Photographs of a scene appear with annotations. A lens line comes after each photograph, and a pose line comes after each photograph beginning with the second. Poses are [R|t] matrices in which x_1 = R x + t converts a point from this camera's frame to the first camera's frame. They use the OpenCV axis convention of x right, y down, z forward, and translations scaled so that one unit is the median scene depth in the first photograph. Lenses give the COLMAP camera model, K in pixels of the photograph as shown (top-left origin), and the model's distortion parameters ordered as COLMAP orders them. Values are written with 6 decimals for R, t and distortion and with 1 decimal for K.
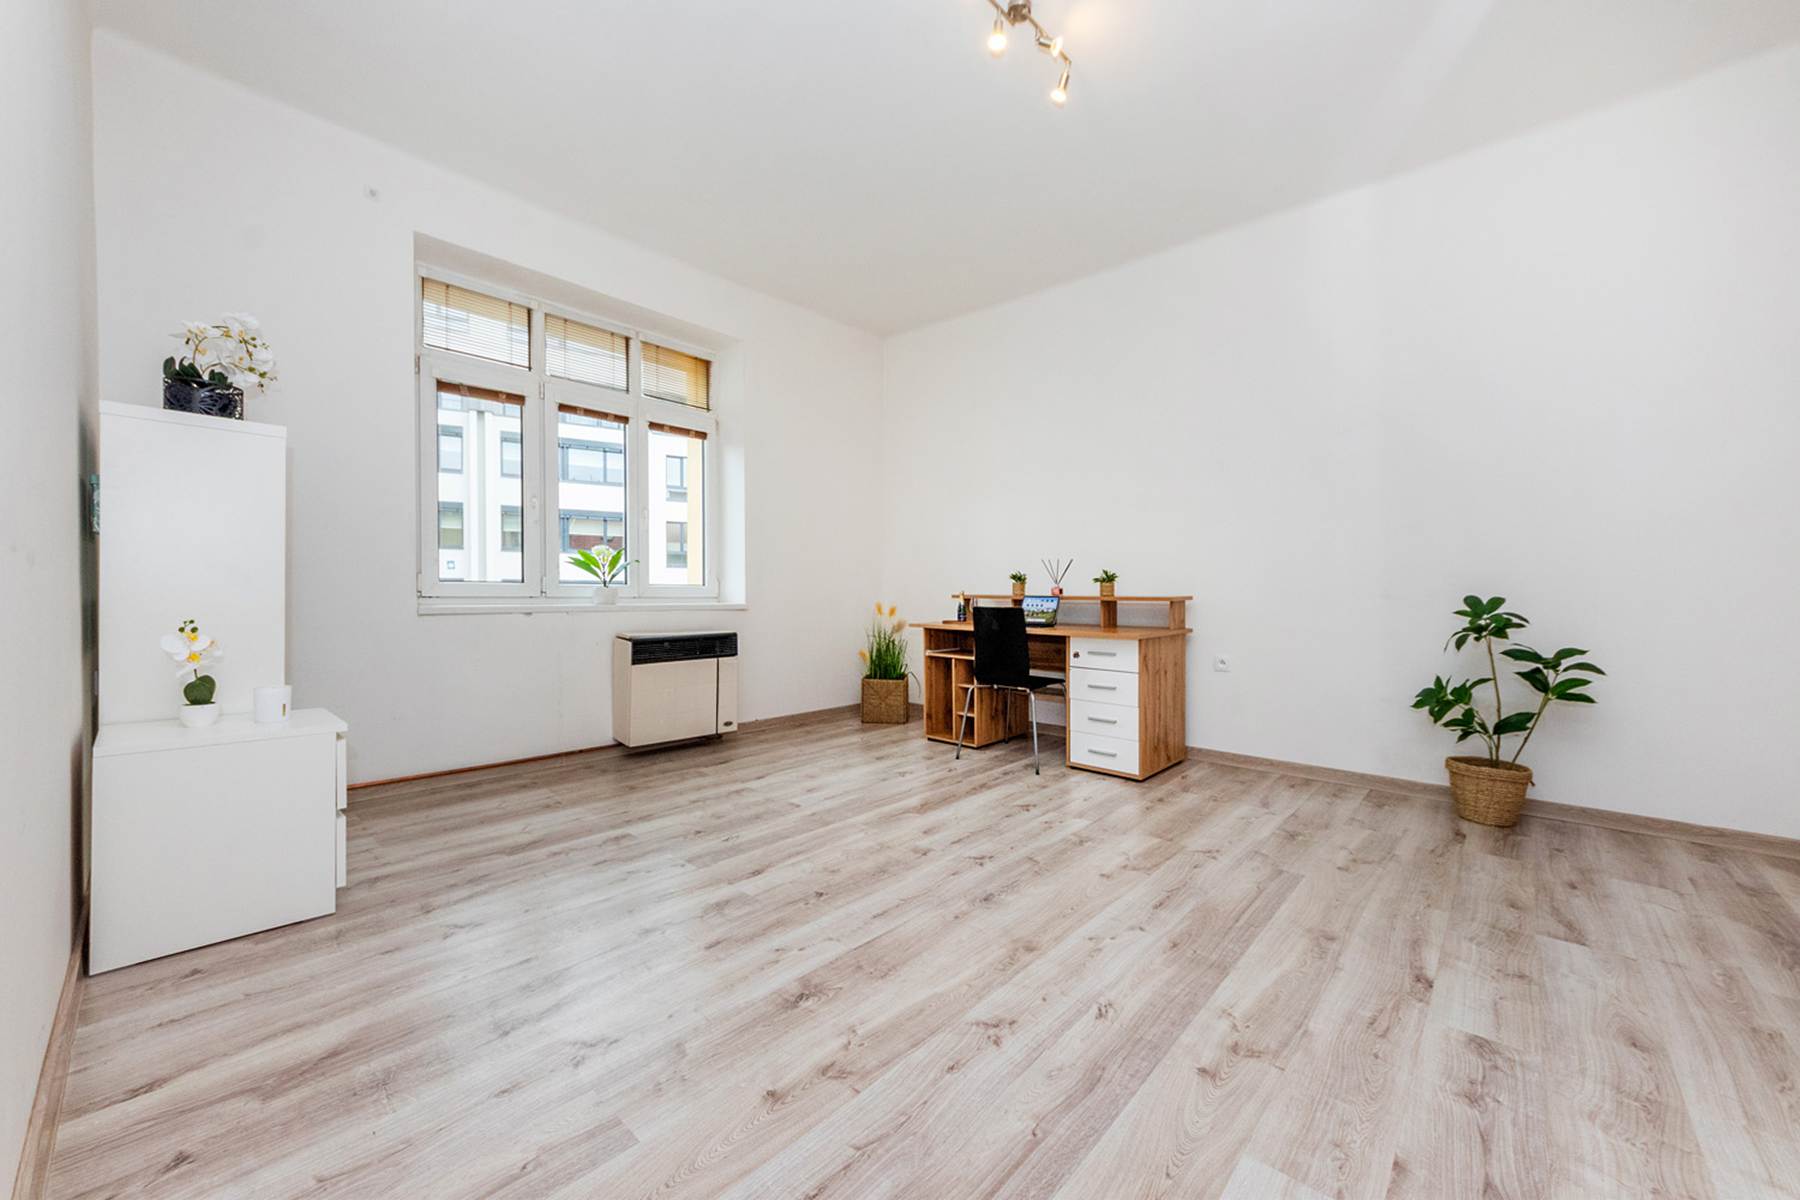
lens RADIAL K [[681.2, 0, 894.5], [0, 681.2, 591.7], [0, 0, 1]] dist [0.003706, -0.000766]
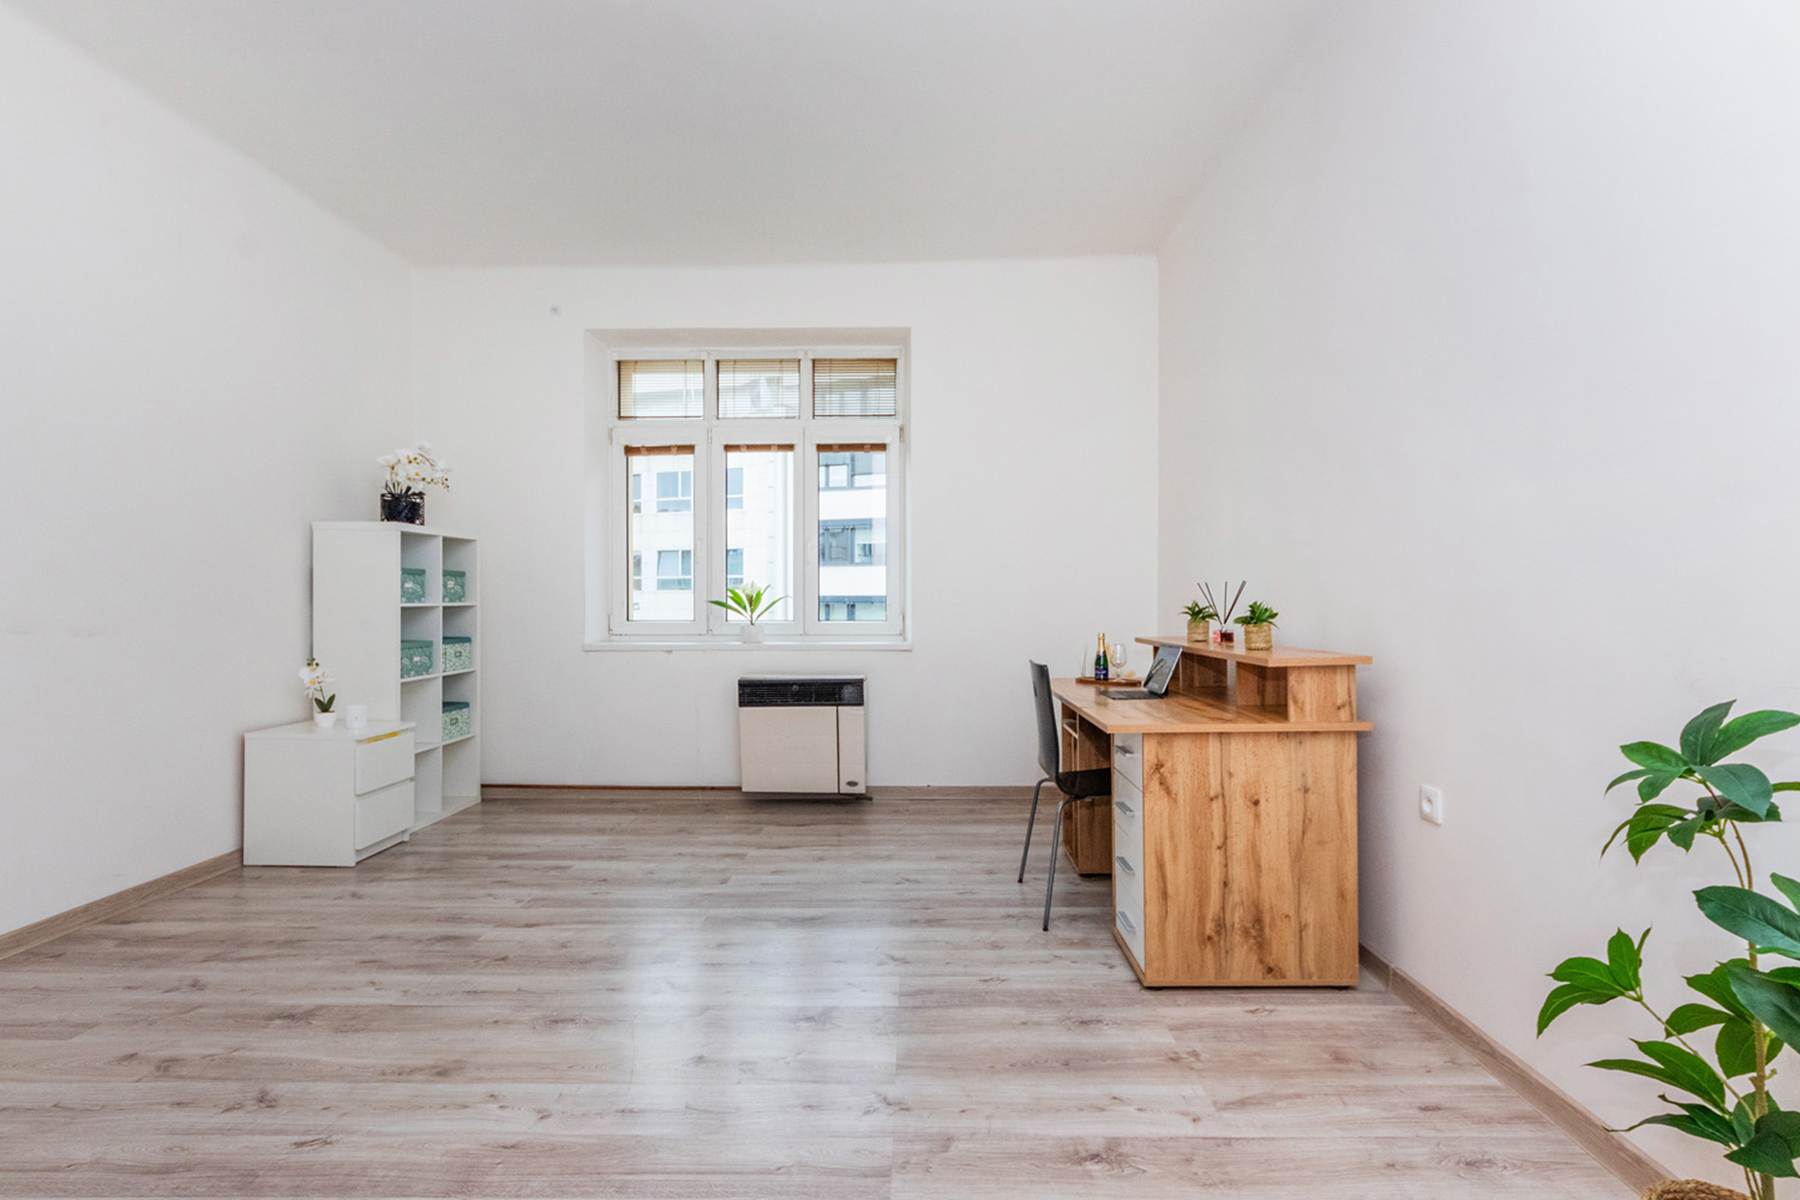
lens RADIAL K [[886.0, 0, 908.2], [0, 886.0, 599.7], [0, 0, 1]] dist [-0.000749, 0.005632]
pose [[0.667118, -0.008469, -0.744904, 0.956422], [0.006889, 0.999963, -0.005200, -0.048904], [0.744920, -0.001663, 0.667151, 0.451696]]
